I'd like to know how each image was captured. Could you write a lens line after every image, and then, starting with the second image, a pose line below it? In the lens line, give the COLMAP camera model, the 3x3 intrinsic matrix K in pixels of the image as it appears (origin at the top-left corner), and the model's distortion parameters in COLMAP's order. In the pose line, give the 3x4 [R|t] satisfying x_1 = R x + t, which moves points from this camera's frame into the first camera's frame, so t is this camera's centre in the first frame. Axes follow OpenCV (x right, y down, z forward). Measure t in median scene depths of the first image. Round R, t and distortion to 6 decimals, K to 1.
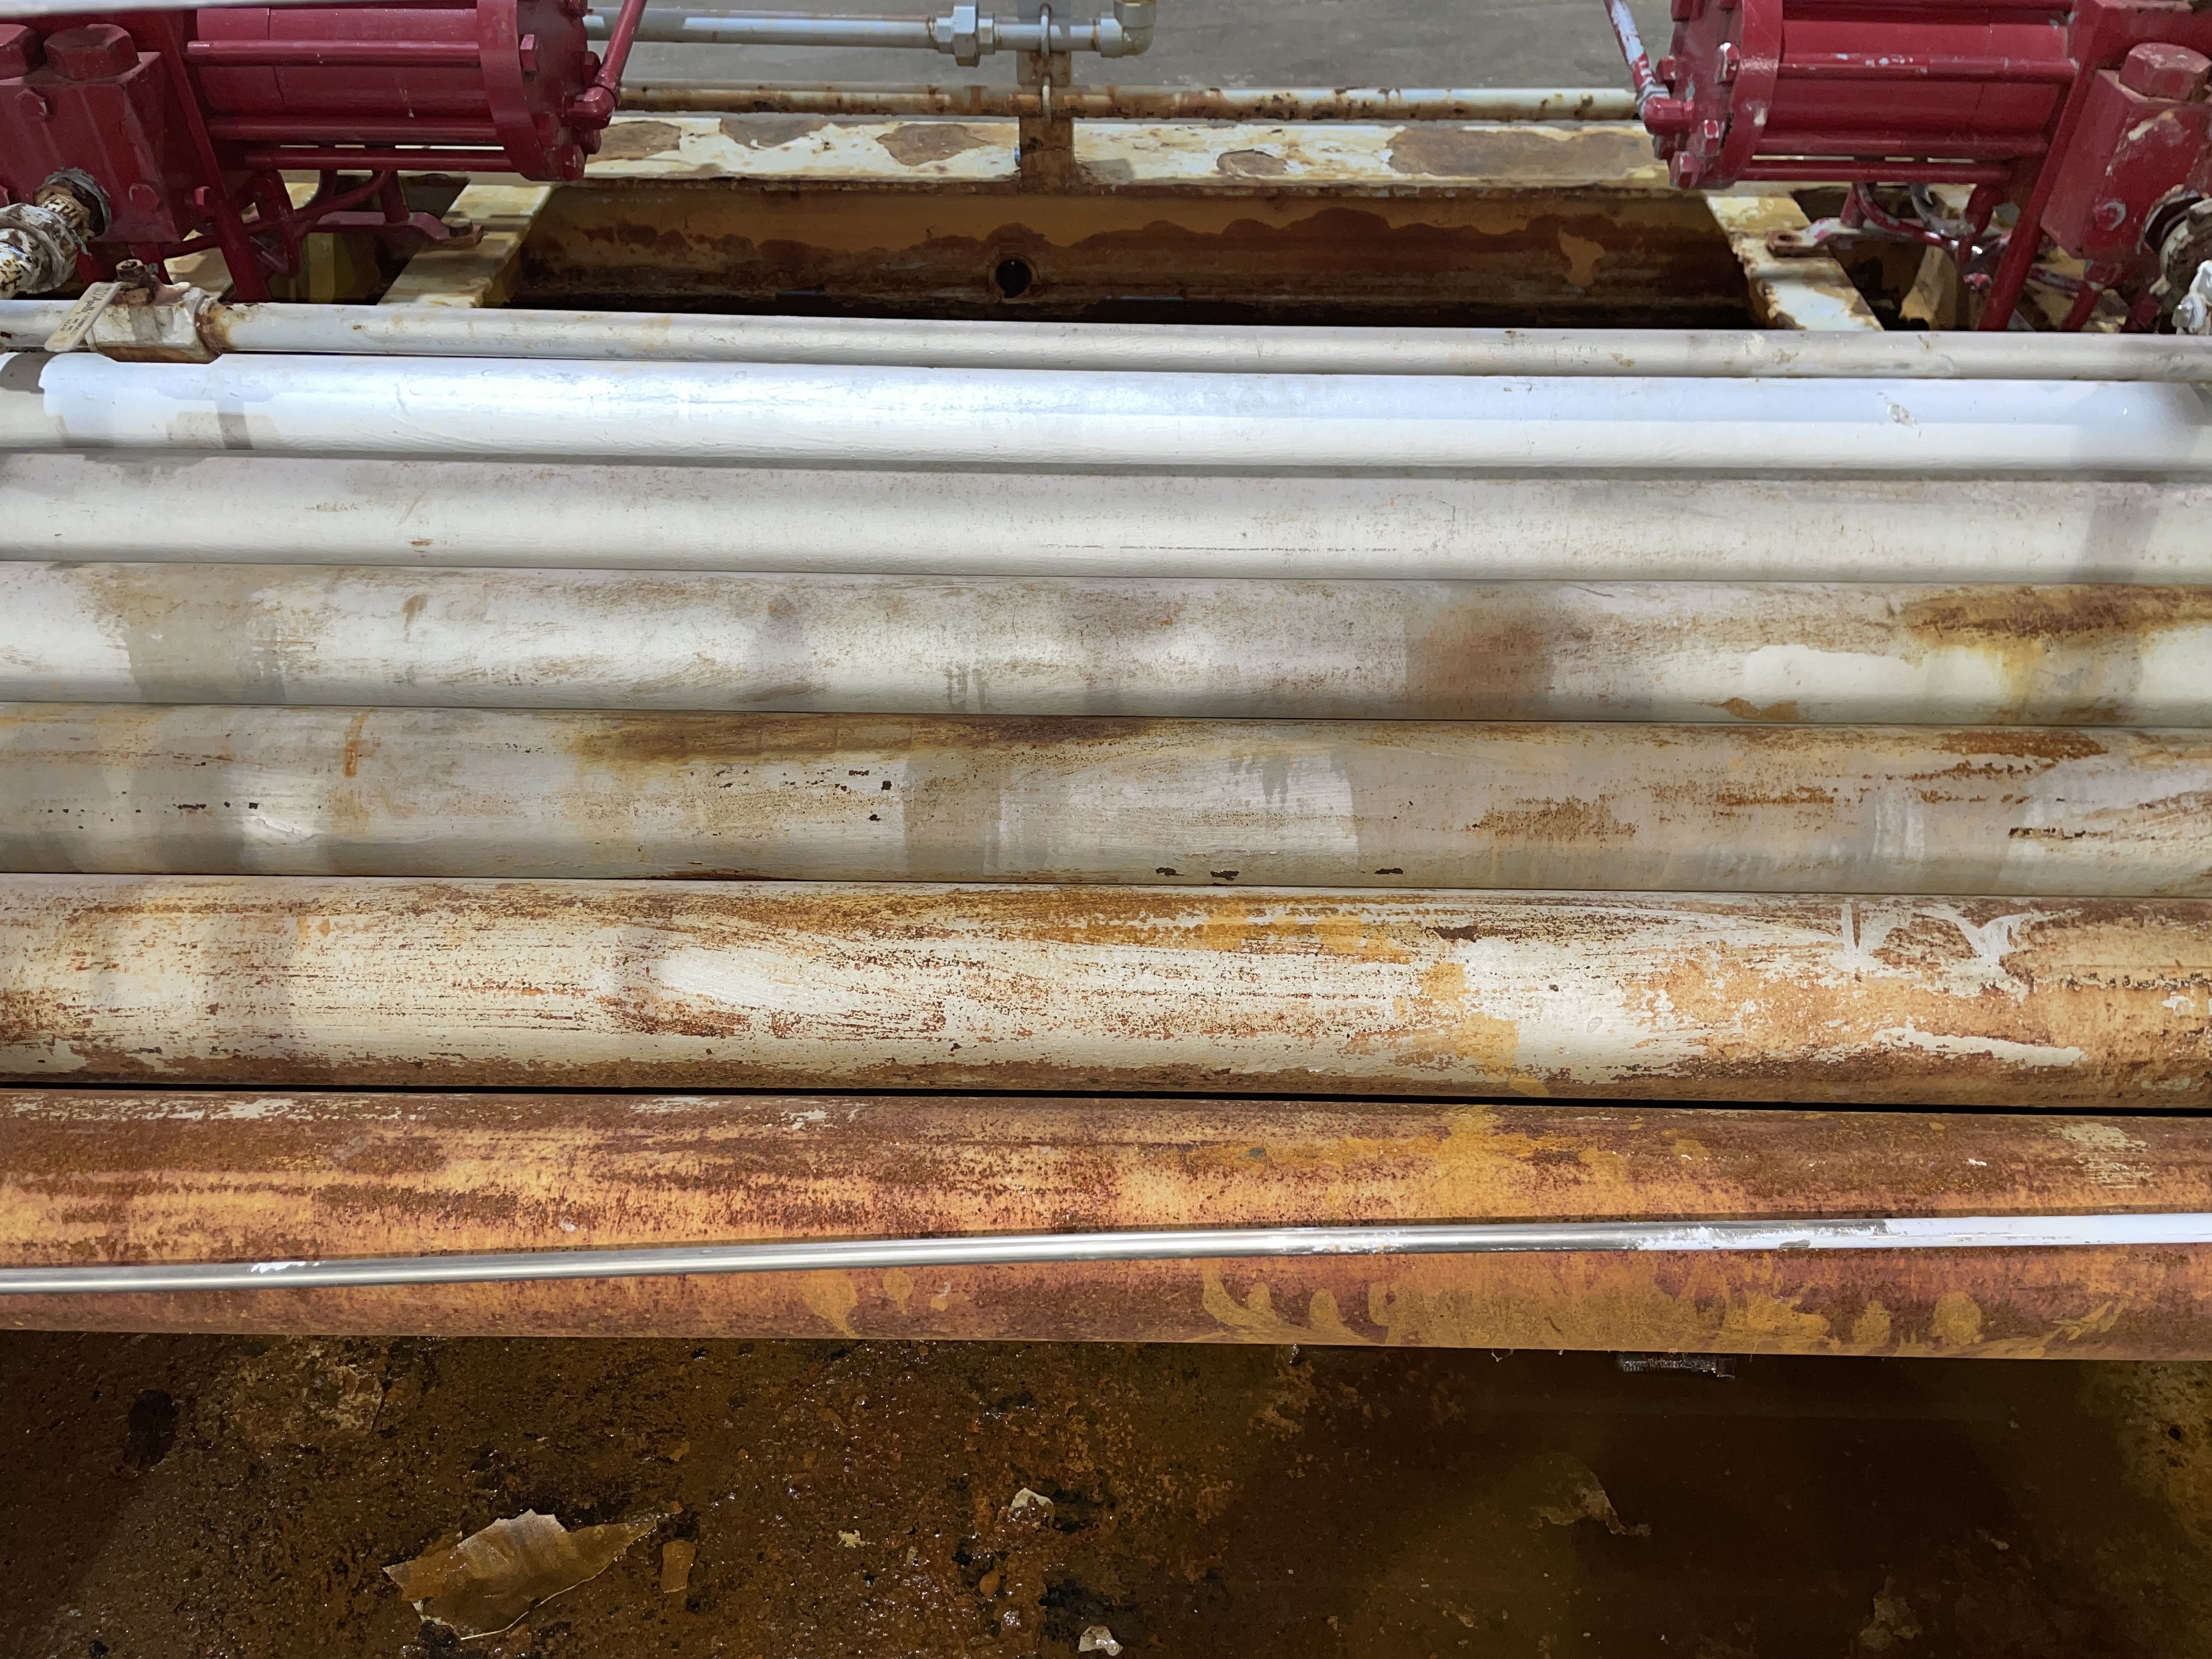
lens RADIAL K [[1669.1, 0, 1117.5], [0, 1669.1, 819.1], [0, 0, 1]] dist [0.089081, -0.115903]
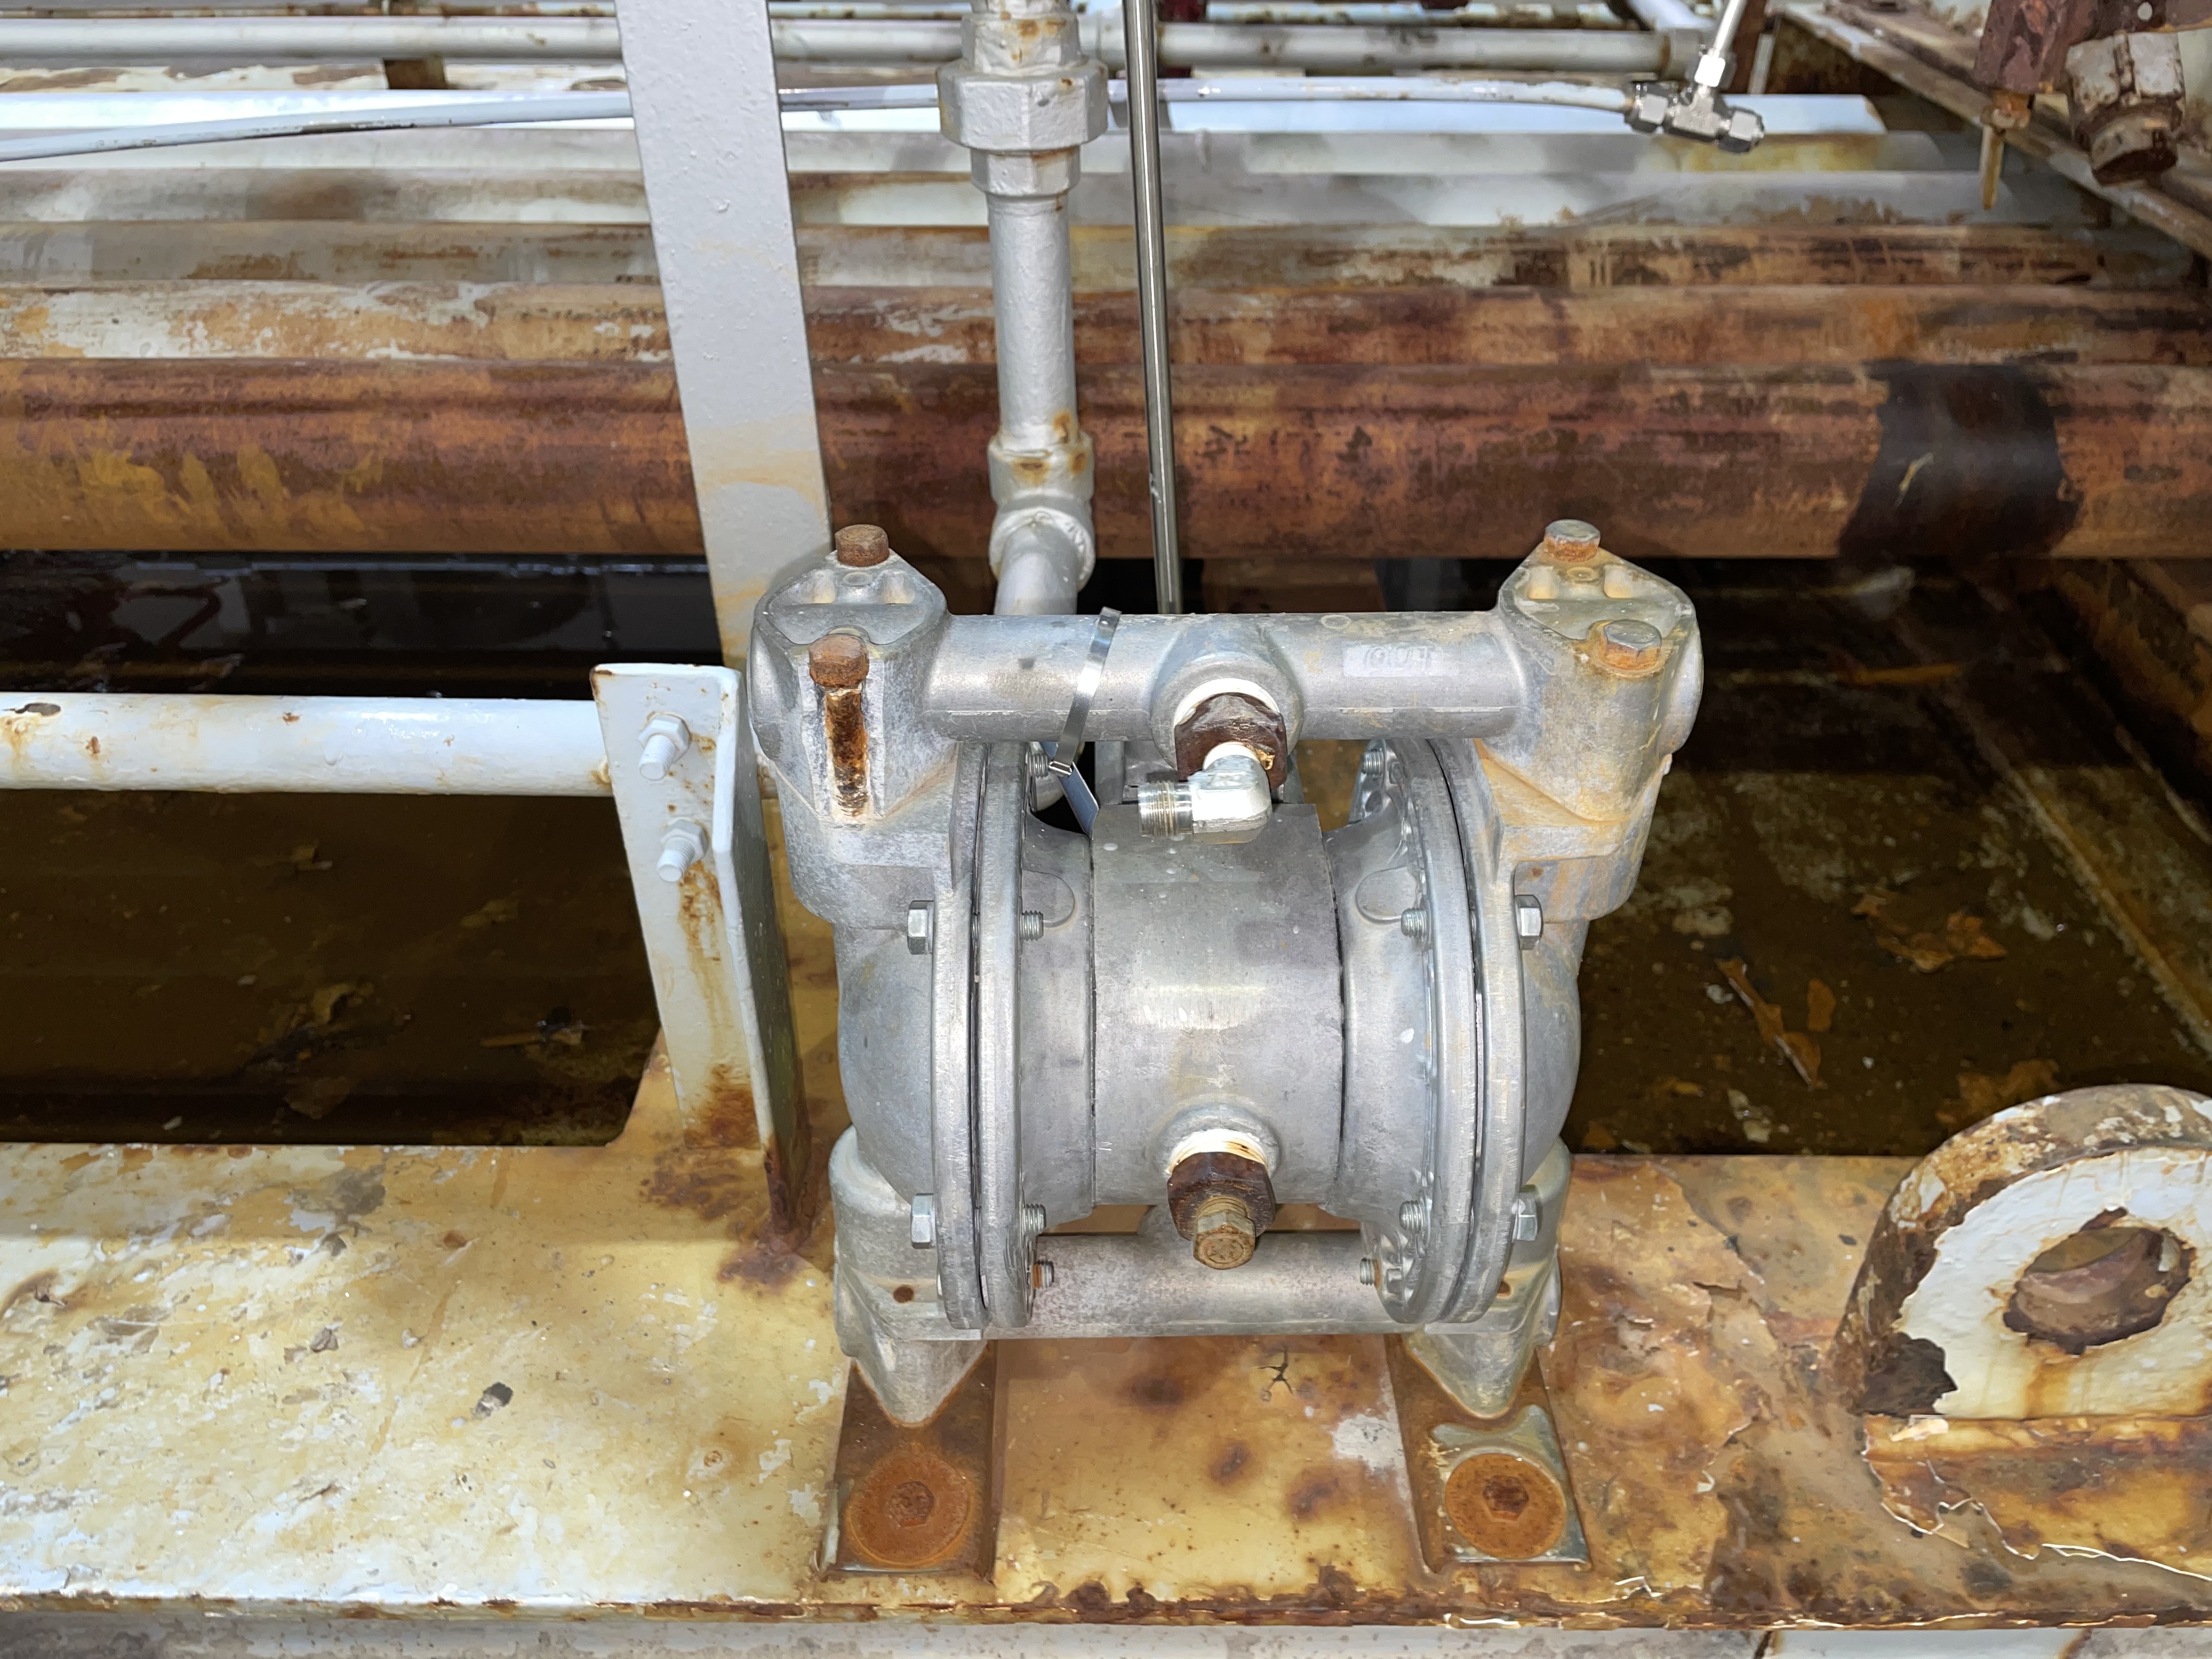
lens RADIAL K [[1669.1, 0, 1107.3], [0, 1669.1, 833.7], [0, 0, 1]] dist [0.089081, -0.115903]
pose [[0.999949, -0.006775, -0.007445, 1.002408], [0.005684, 0.990444, -0.137798, 0.654452], [0.008308, 0.137748, 0.990432, -0.188312]]
